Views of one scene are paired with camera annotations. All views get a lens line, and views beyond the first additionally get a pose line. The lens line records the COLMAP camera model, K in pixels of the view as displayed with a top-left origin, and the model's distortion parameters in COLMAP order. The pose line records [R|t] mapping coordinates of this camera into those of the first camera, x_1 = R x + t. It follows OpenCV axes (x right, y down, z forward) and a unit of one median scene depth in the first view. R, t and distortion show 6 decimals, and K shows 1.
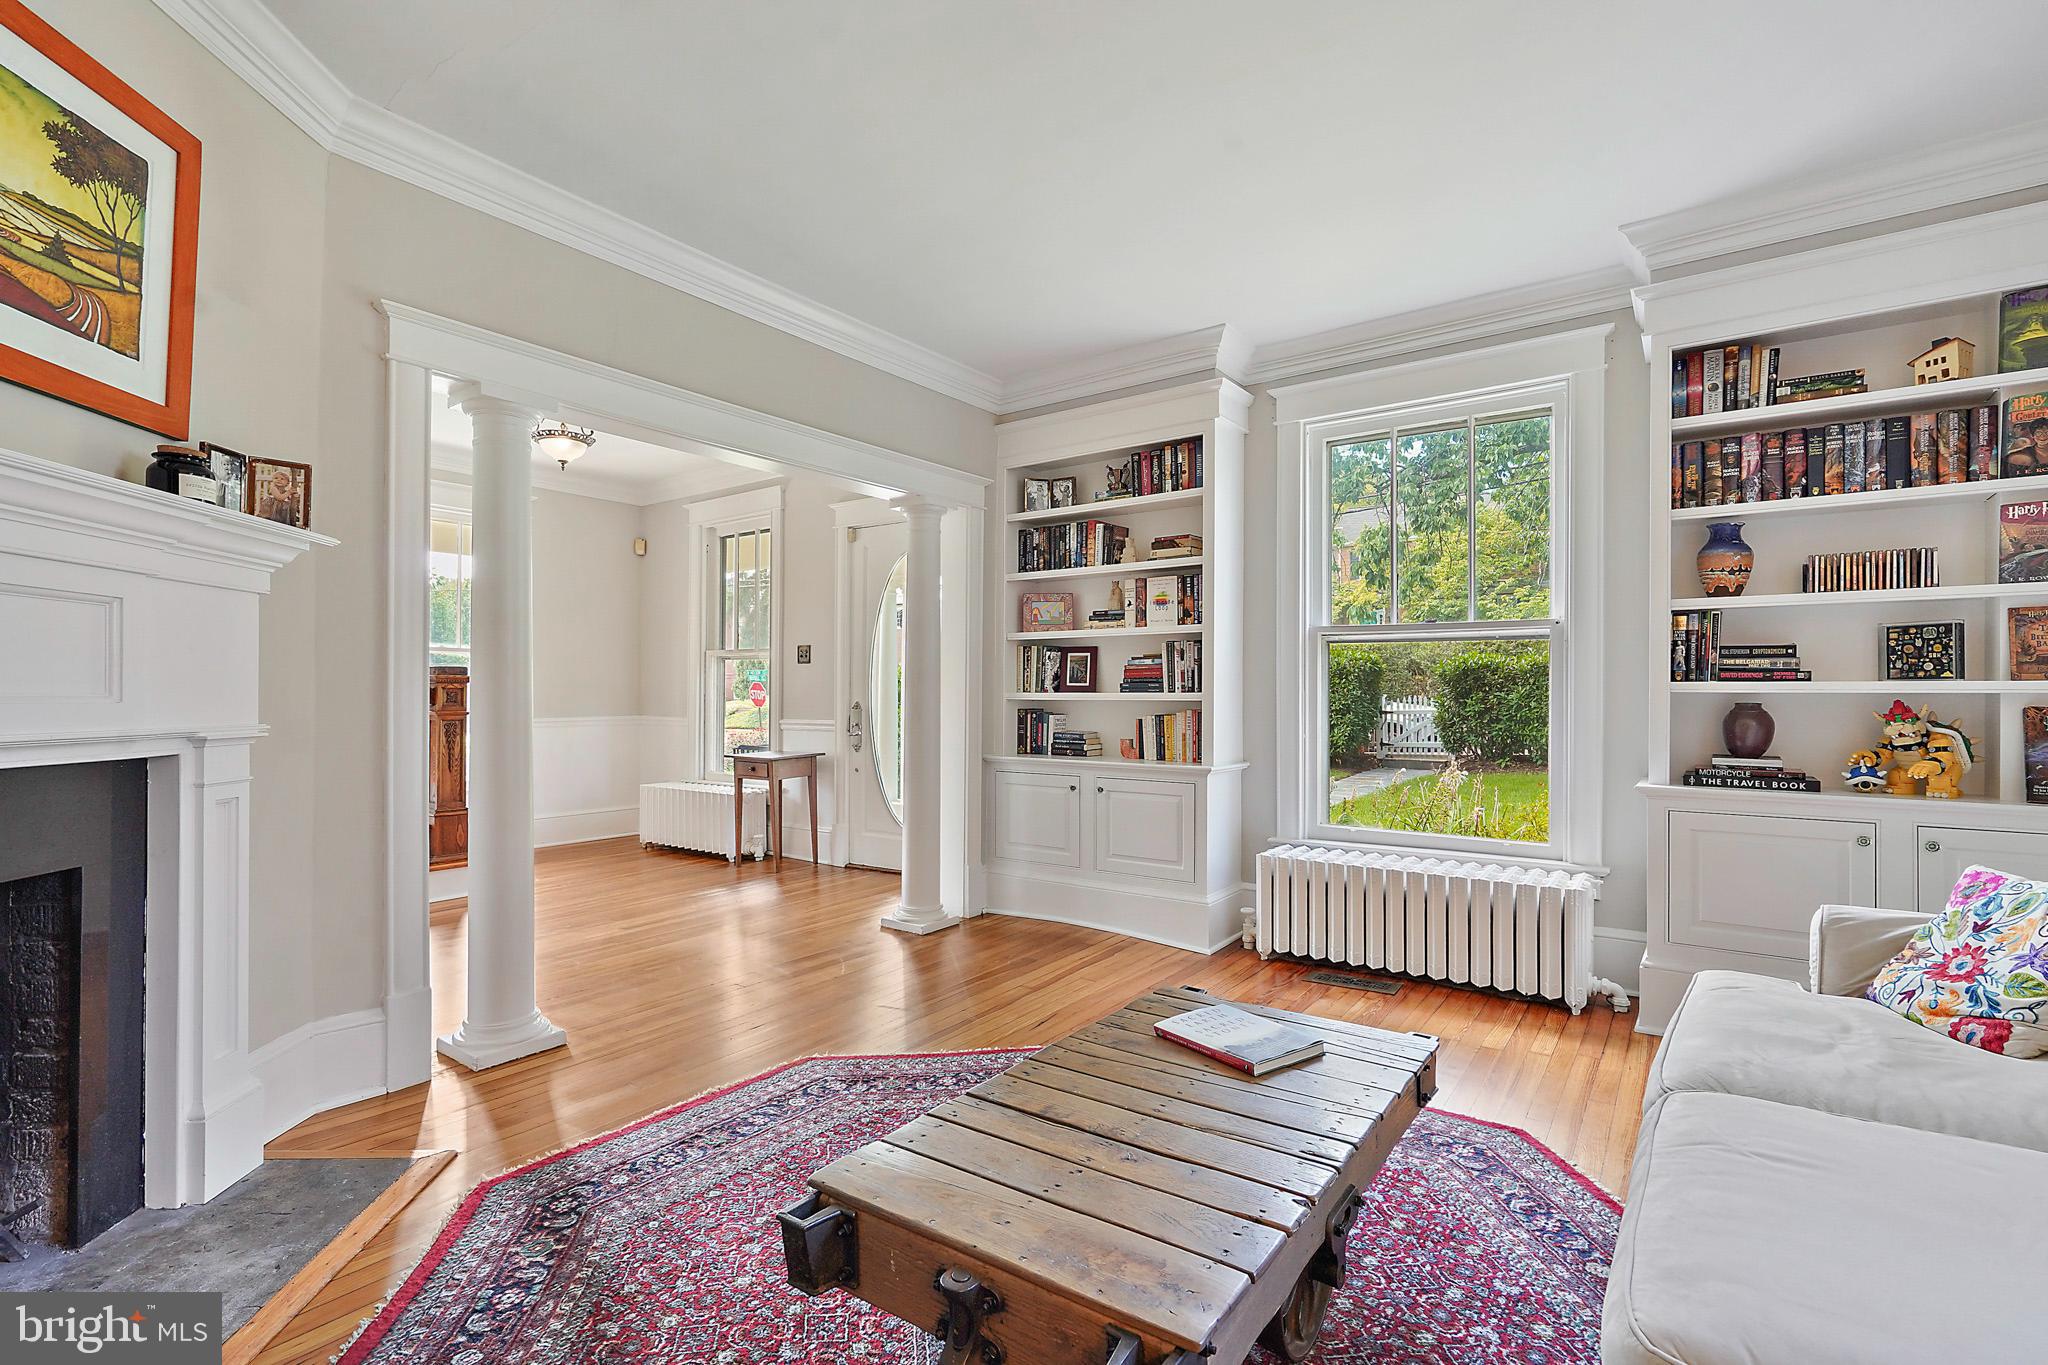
lens RADIAL K [[938.2, 0, 1026.8], [0, 938.2, 687.6], [0, 0, 1]] dist [-0.001997, 0.002920]
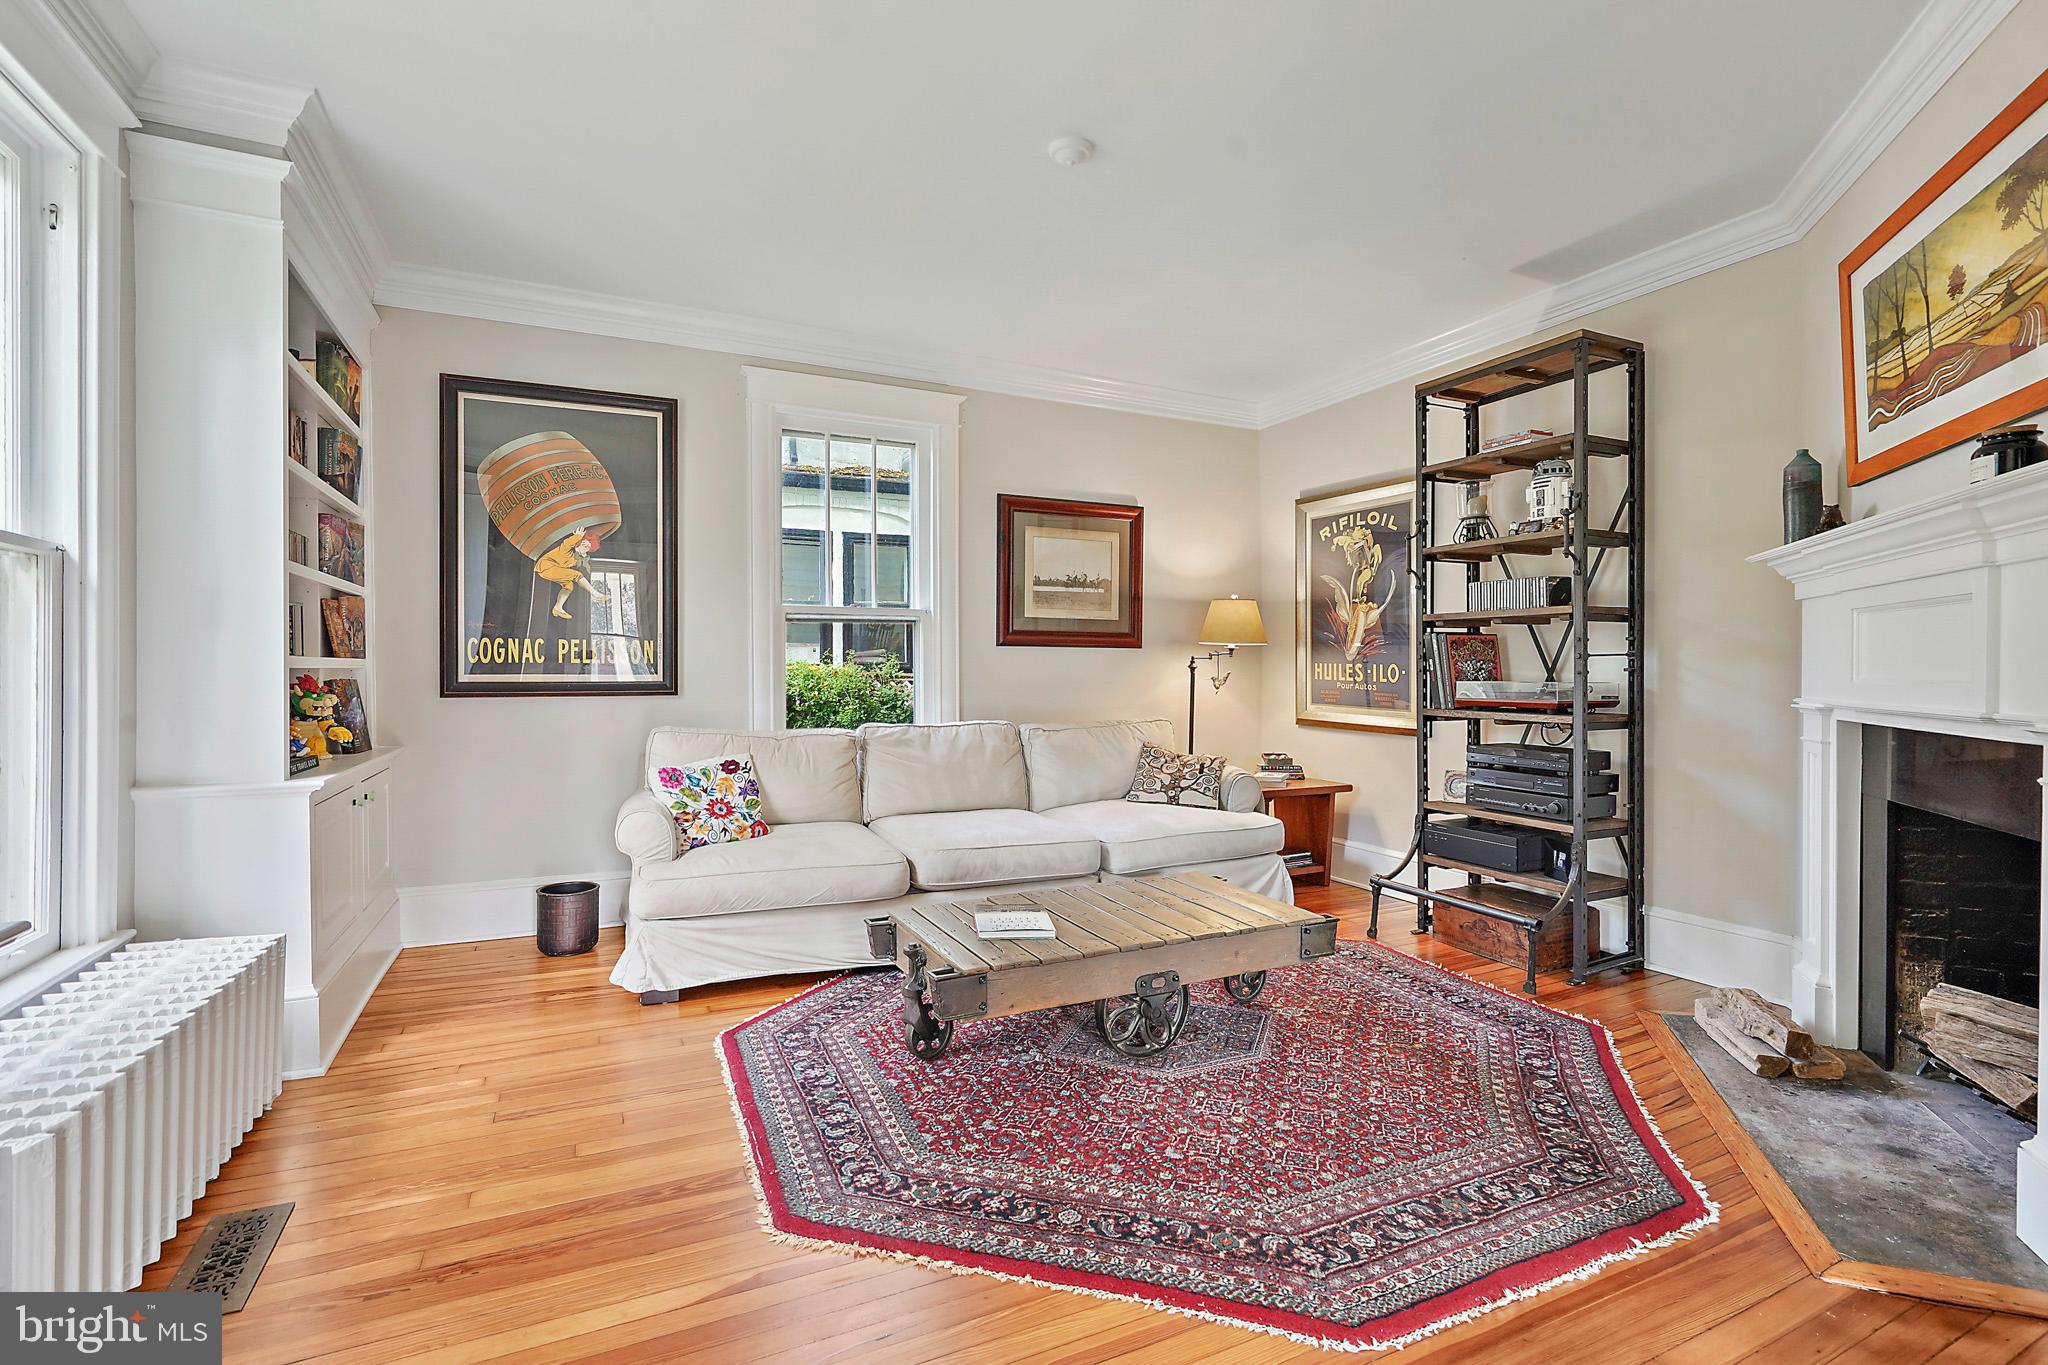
lens RADIAL K [[938.2, 0, 1021.9], [0, 938.2, 673.1], [0, 0, 1]] dist [-0.001997, 0.002920]
pose [[-0.876382, -0.006047, 0.481578, -0.400880], [-0.008874, 0.999954, -0.003593, 0.011508], [-0.481535, -0.007422, -0.876396, 1.965866]]
